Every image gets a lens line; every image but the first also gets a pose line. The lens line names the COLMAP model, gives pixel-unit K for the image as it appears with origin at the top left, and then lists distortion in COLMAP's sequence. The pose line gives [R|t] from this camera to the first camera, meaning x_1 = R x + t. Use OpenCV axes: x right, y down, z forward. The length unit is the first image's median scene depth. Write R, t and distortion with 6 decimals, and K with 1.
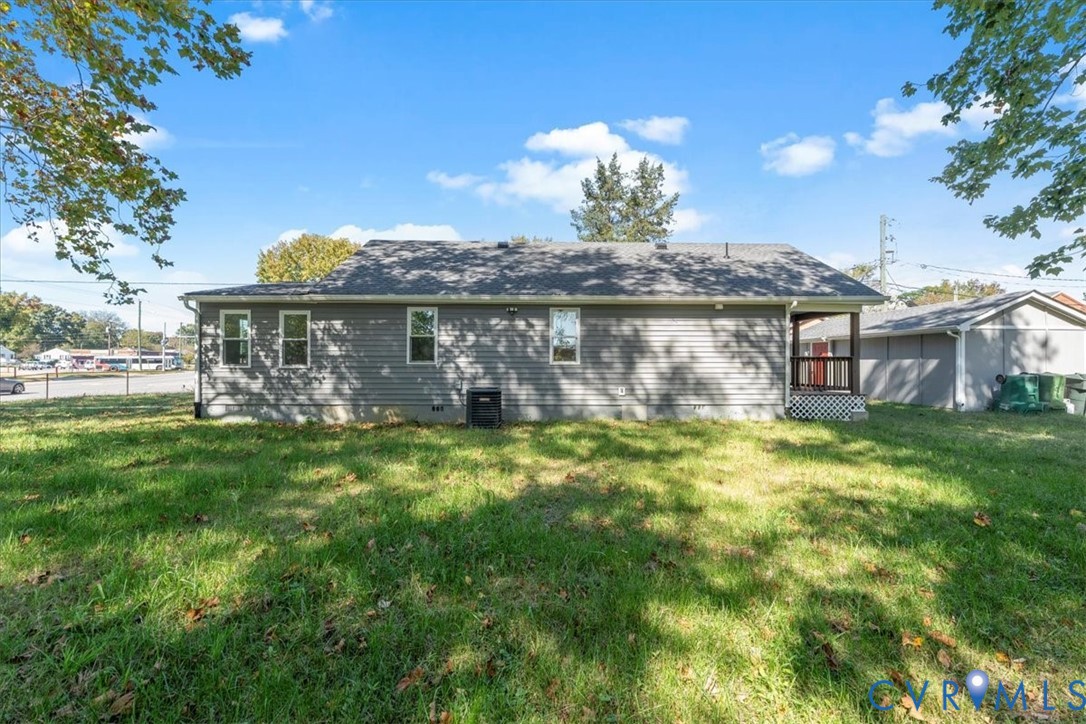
lens RADIAL K [[578.7, 0, 543.4], [0, 578.7, 366.7], [0, 0, 1]] dist [0.001593, -0.000195]
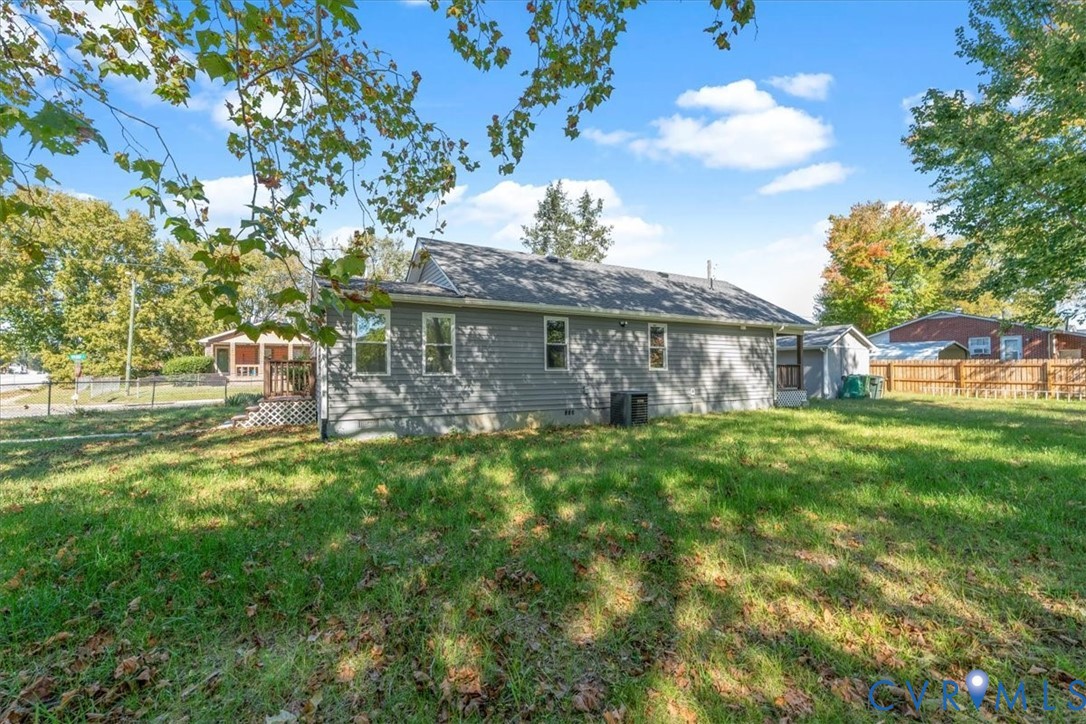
lens RADIAL K [[578.7, 0, 543.9], [0, 578.7, 361.4], [0, 0, 1]] dist [0.001593, -0.000195]
pose [[0.814524, 0.004929, 0.580109, -0.844011], [0.000369, 0.999959, -0.009015, -0.012370], [-0.580130, 0.007557, 0.814489, 0.157801]]
